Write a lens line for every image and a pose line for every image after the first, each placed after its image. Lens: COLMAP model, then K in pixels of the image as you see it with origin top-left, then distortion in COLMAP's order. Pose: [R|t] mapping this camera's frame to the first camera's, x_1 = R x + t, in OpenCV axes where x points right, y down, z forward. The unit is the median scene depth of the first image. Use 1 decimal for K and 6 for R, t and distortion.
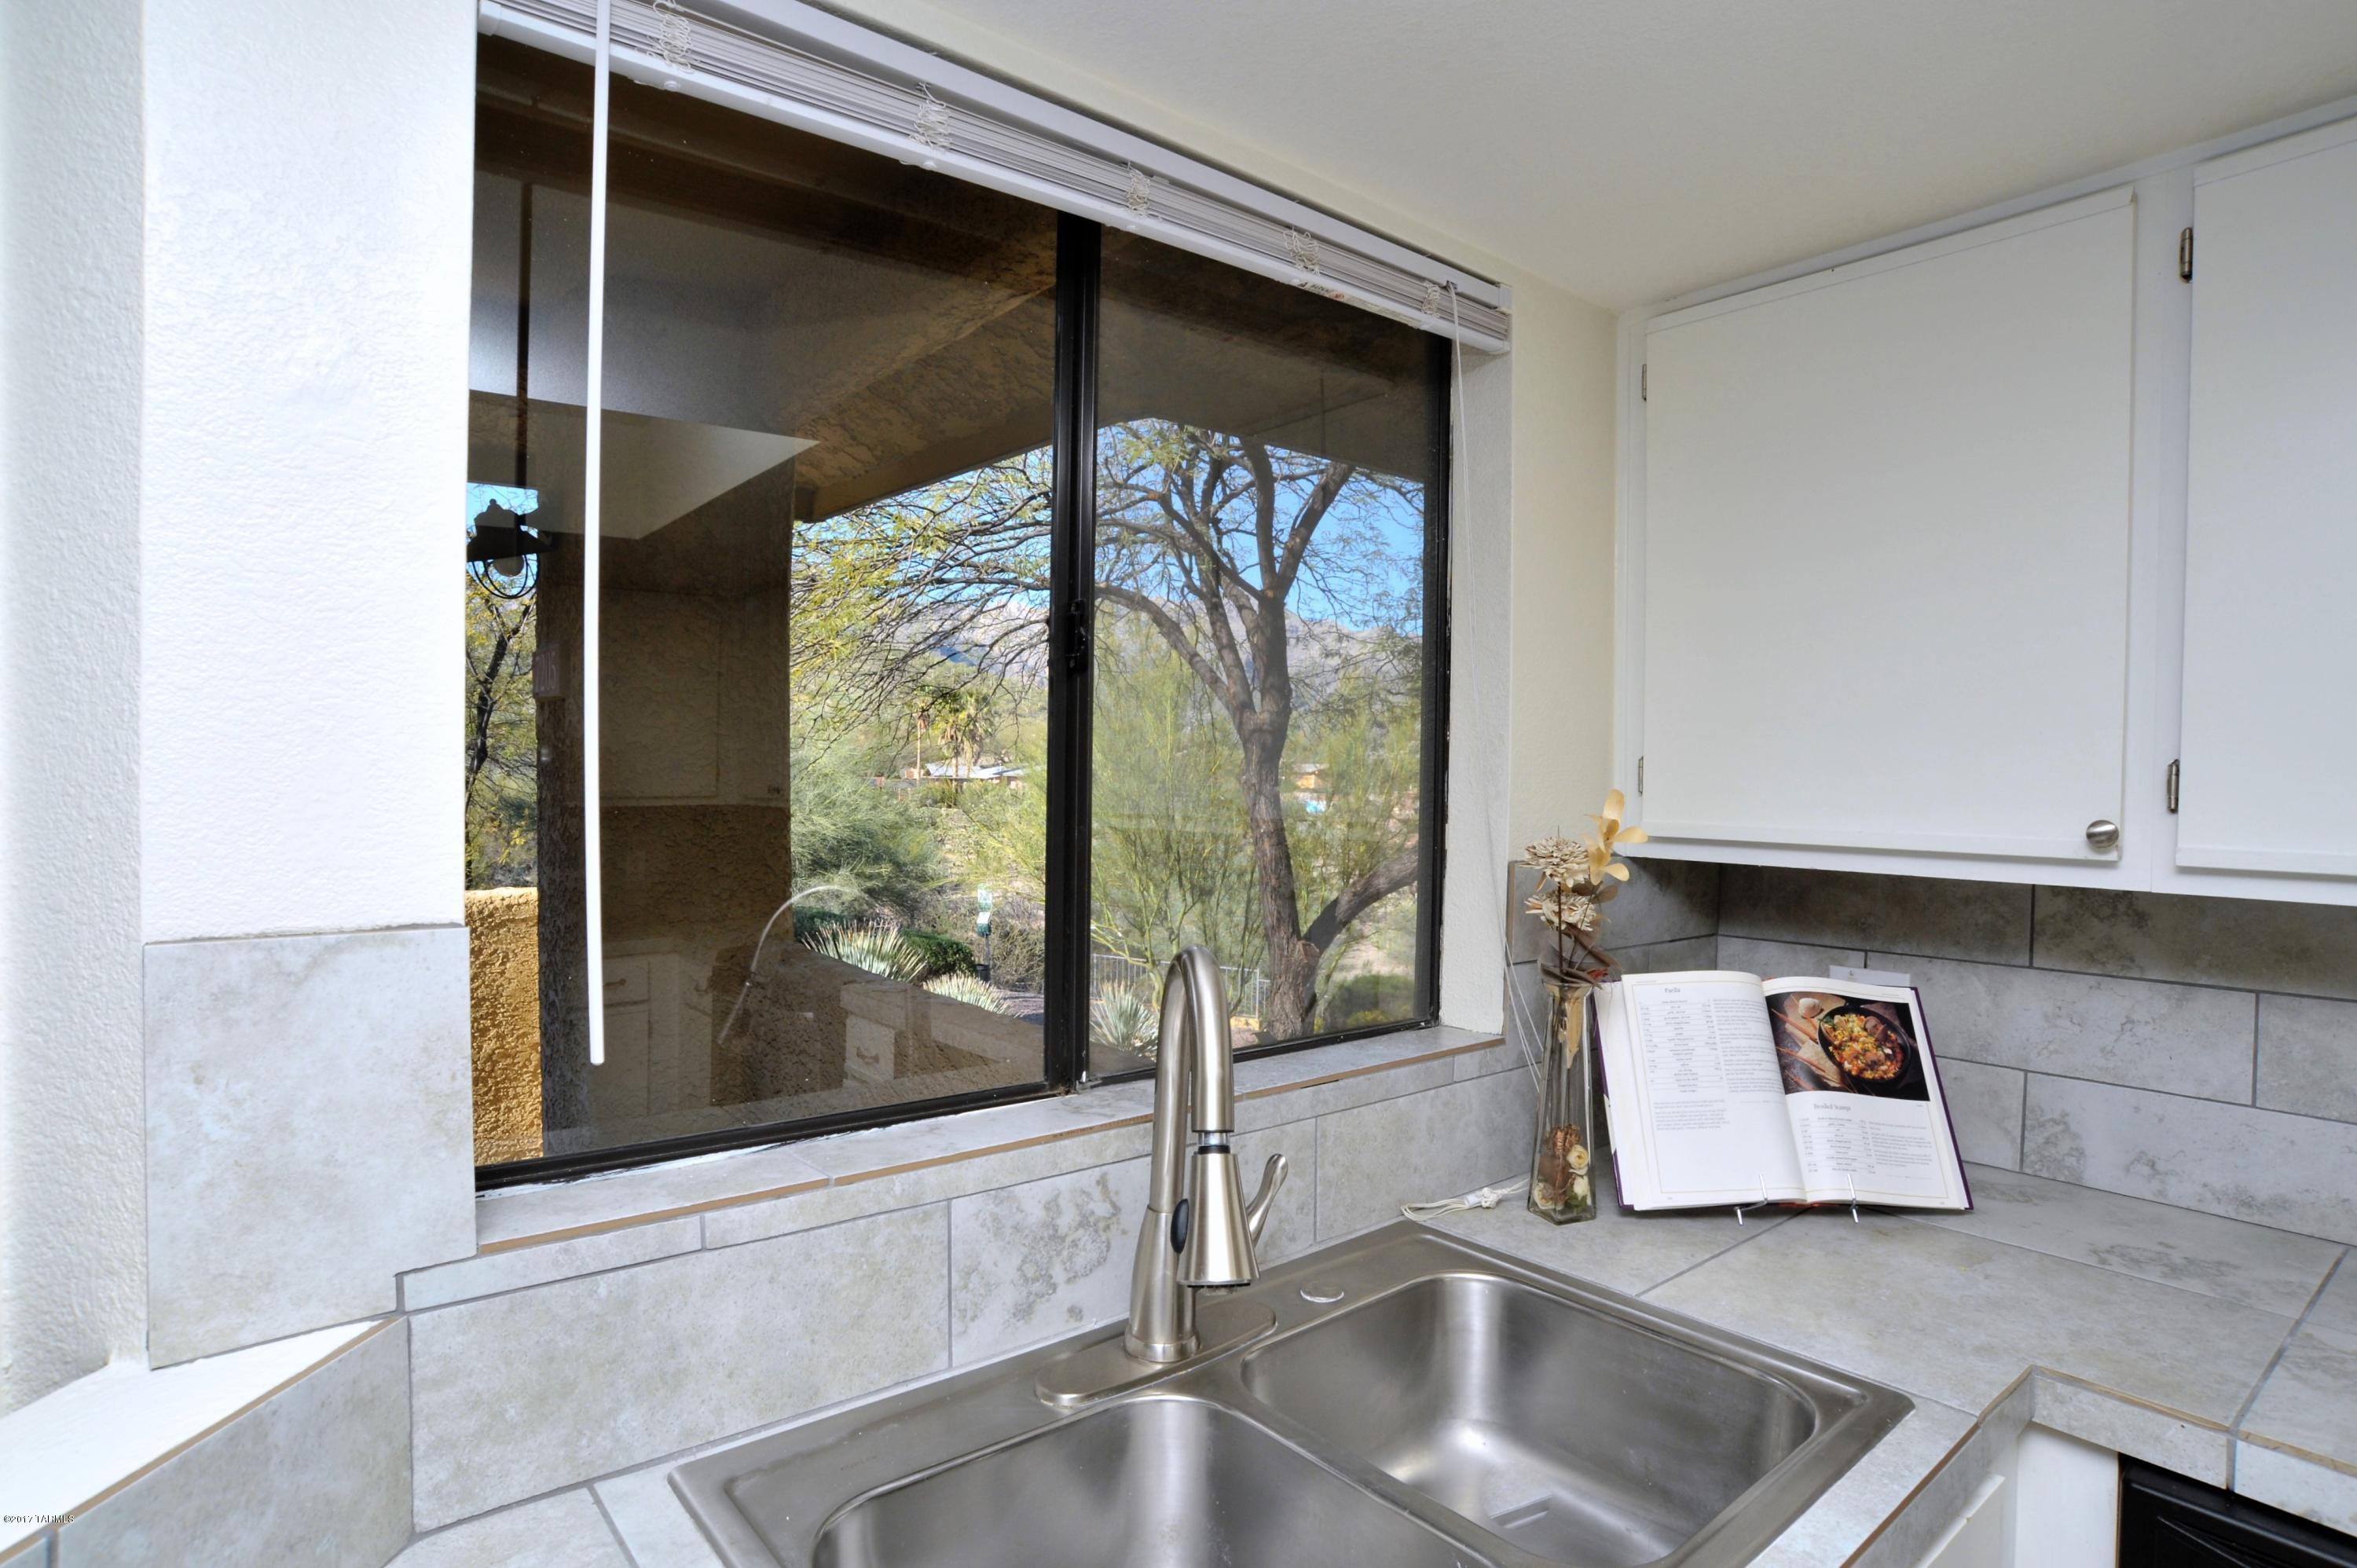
lens RADIAL K [[1209.5, 0, 1209.2], [0, 1209.5, 808.7], [0, 0, 1]] dist [-0.046607, 0.009980]
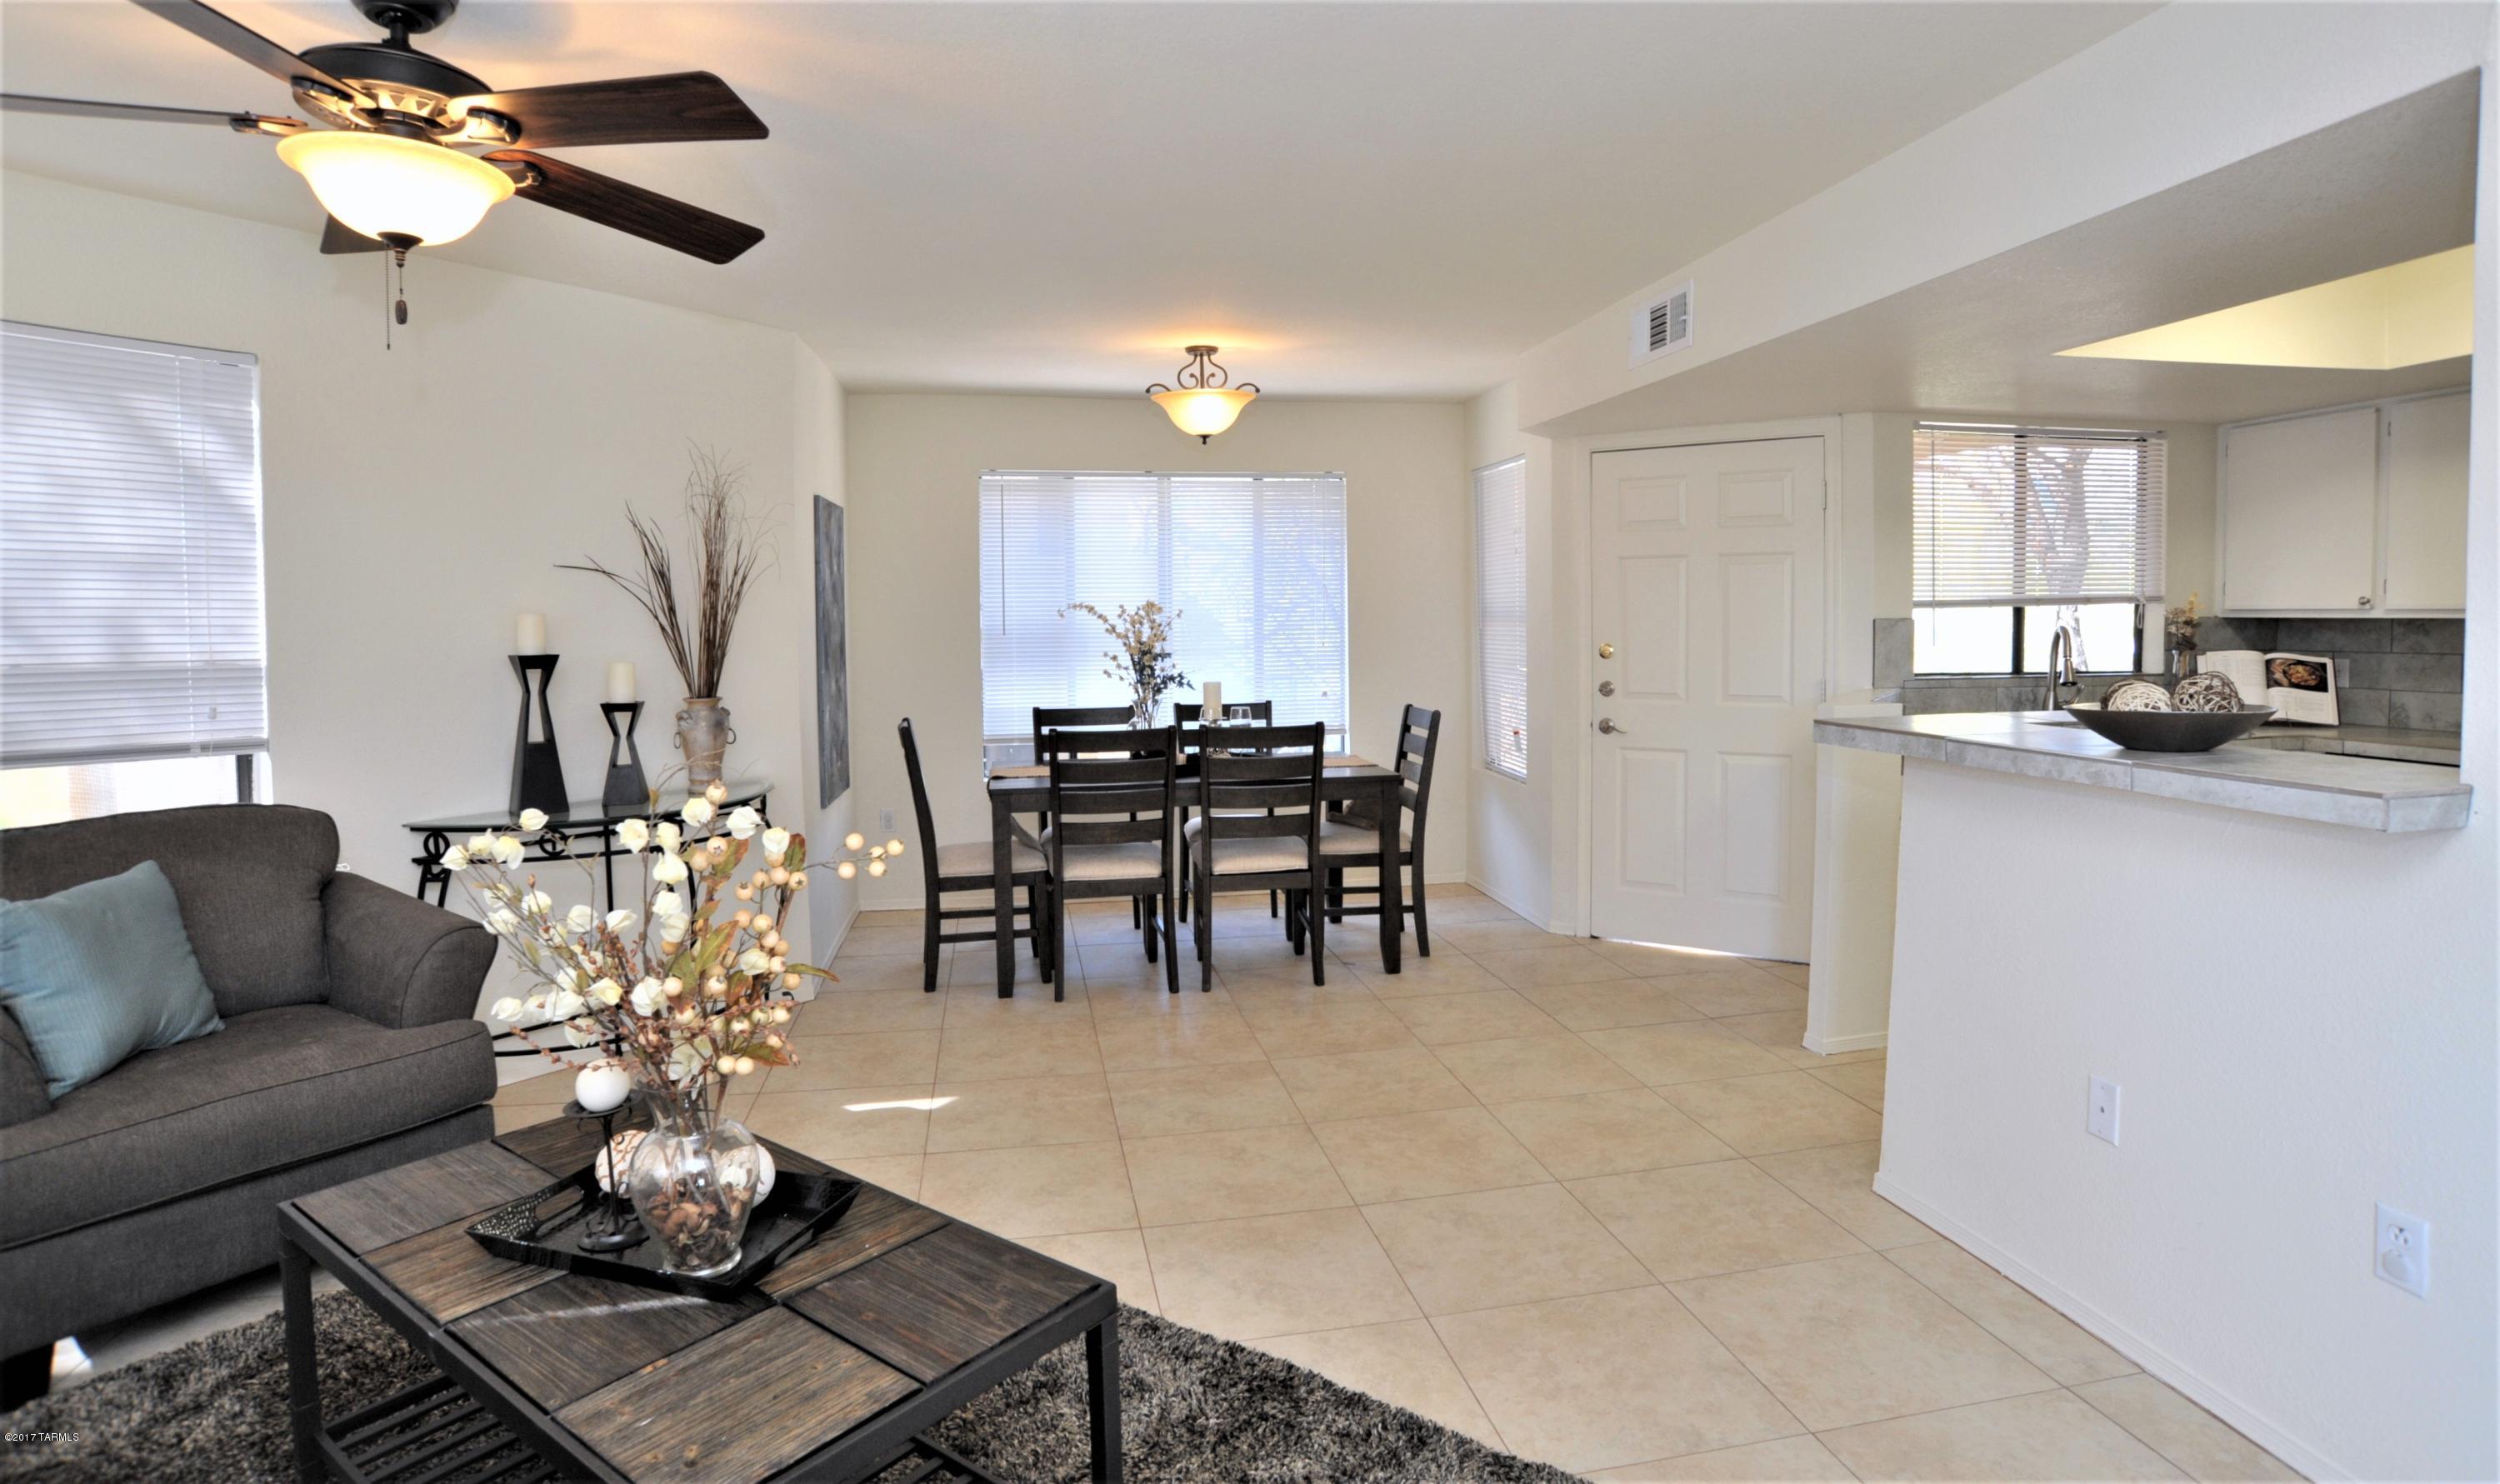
lens RADIAL K [[1281.0, 0, 1266.7], [0, 1281.0, 658.9], [0, 0, 1]] dist [-0.044155, 0.007333]
pose [[0.870726, -0.002630, -0.491761, -0.192743], [0.004604, 0.999985, 0.002804, 0.141214], [0.491747, -0.004705, 0.870726, -3.132440]]
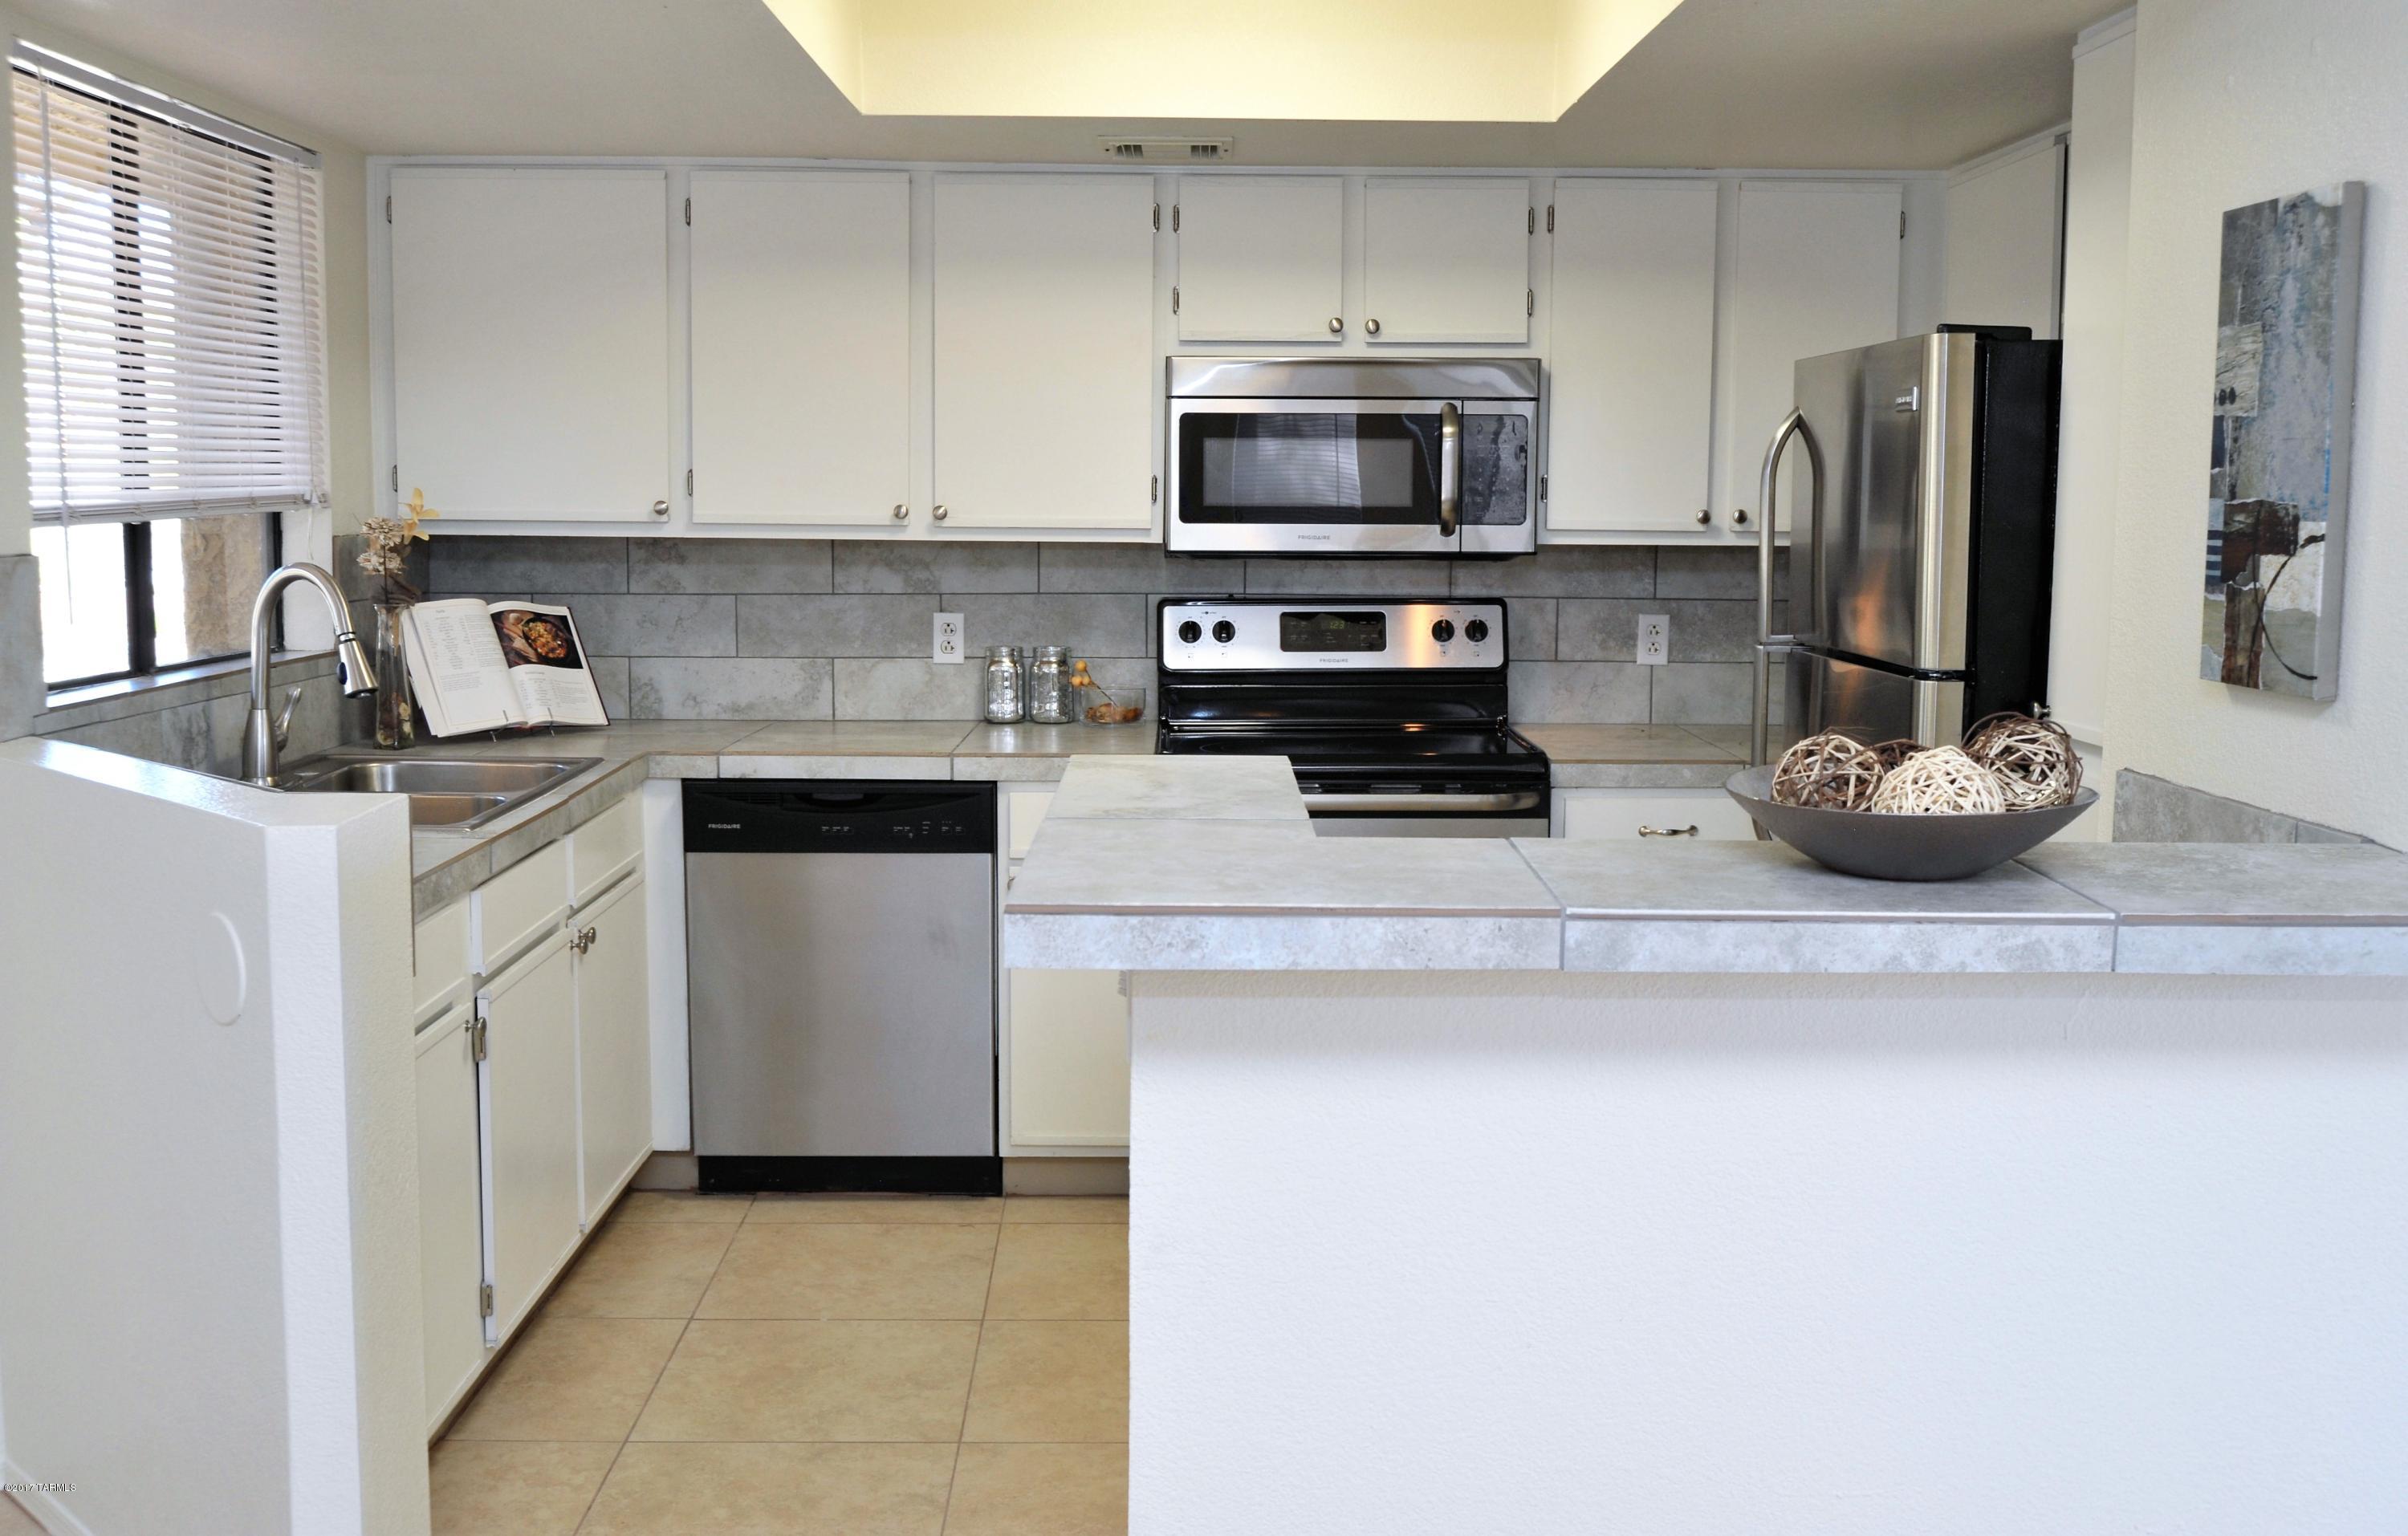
lens RADIAL K [[2261.5, 0, 1229.7], [0, 2261.5, 758.3], [0, 0, 1]] dist [-0.059261, 0.000000]
pose [[0.632961, -0.098290, 0.767919, -1.323585], [0.017921, 0.993502, 0.112393, 0.027259], [-0.773977, -0.057379, 0.630609, -1.797359]]
